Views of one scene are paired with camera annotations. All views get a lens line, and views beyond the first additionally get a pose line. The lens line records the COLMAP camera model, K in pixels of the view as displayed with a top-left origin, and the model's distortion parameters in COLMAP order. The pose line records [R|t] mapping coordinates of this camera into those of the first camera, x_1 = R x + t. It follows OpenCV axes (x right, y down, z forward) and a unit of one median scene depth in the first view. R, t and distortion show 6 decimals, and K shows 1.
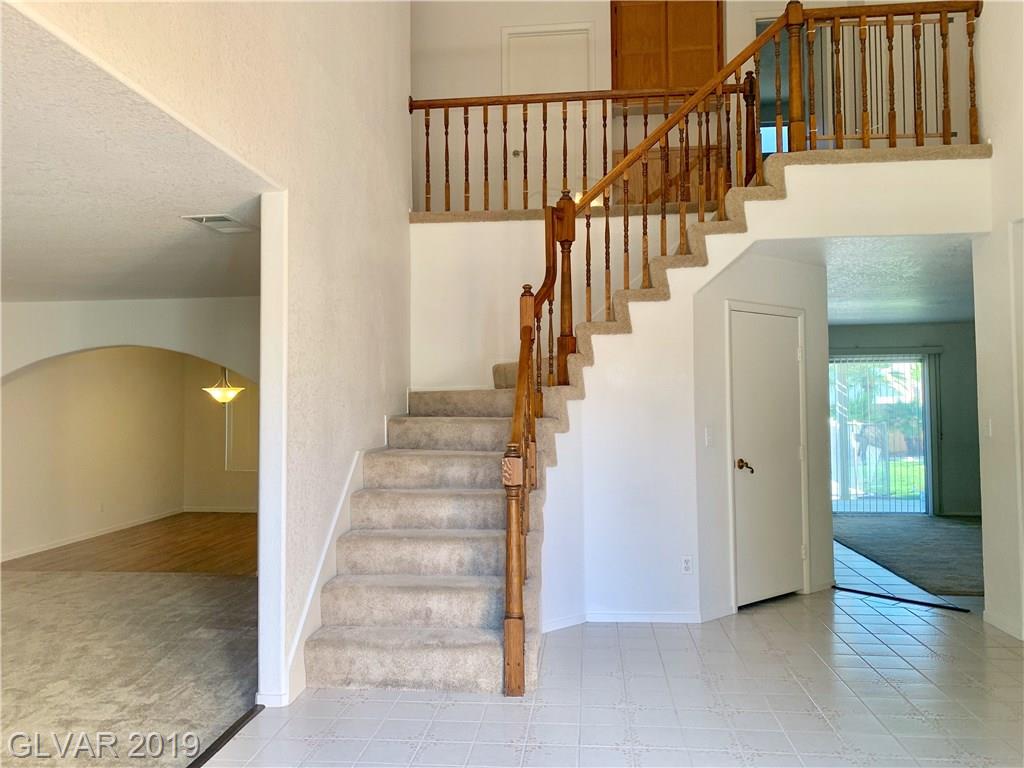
lens RADIAL K [[787.9, 0, 506.0], [0, 787.9, 370.2], [0, 0, 1]] dist [0.065383, -0.079858]
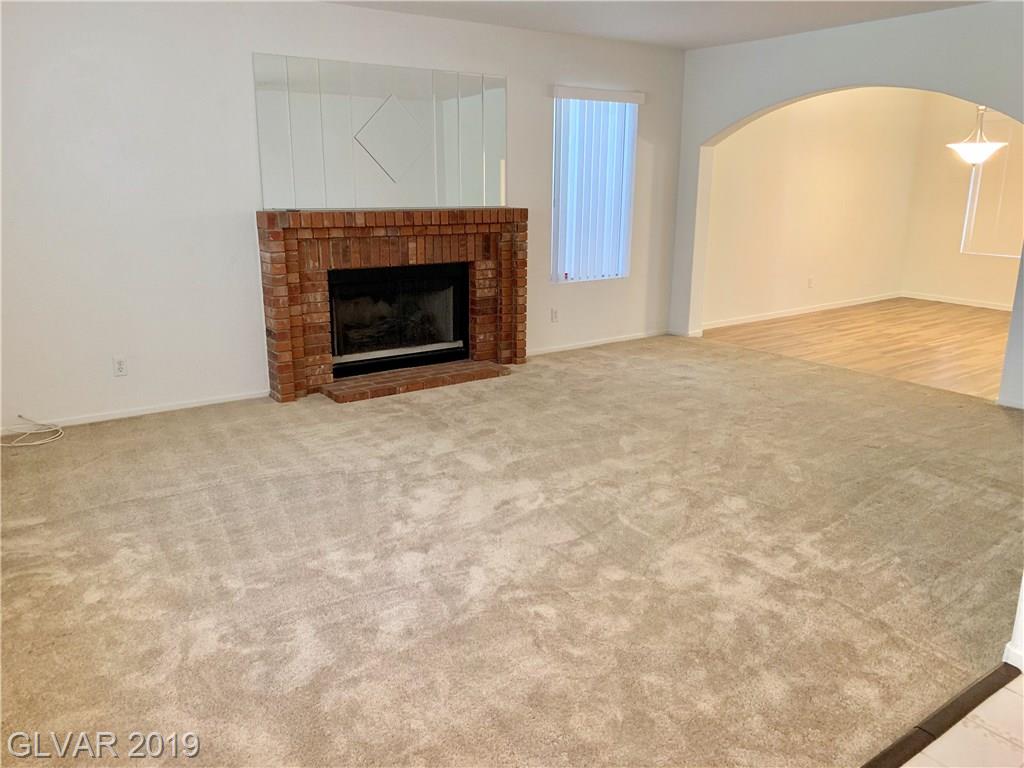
lens RADIAL K [[787.9, 0, 506.0], [0, 787.9, 370.2], [0, 0, 1]] dist [0.065383, -0.079858]
pose [[0.666616, 0.189326, -0.720957, -0.141988], [0.024388, 0.961149, 0.274950, 0.020624], [0.745002, -0.200869, 0.636100, 0.312498]]
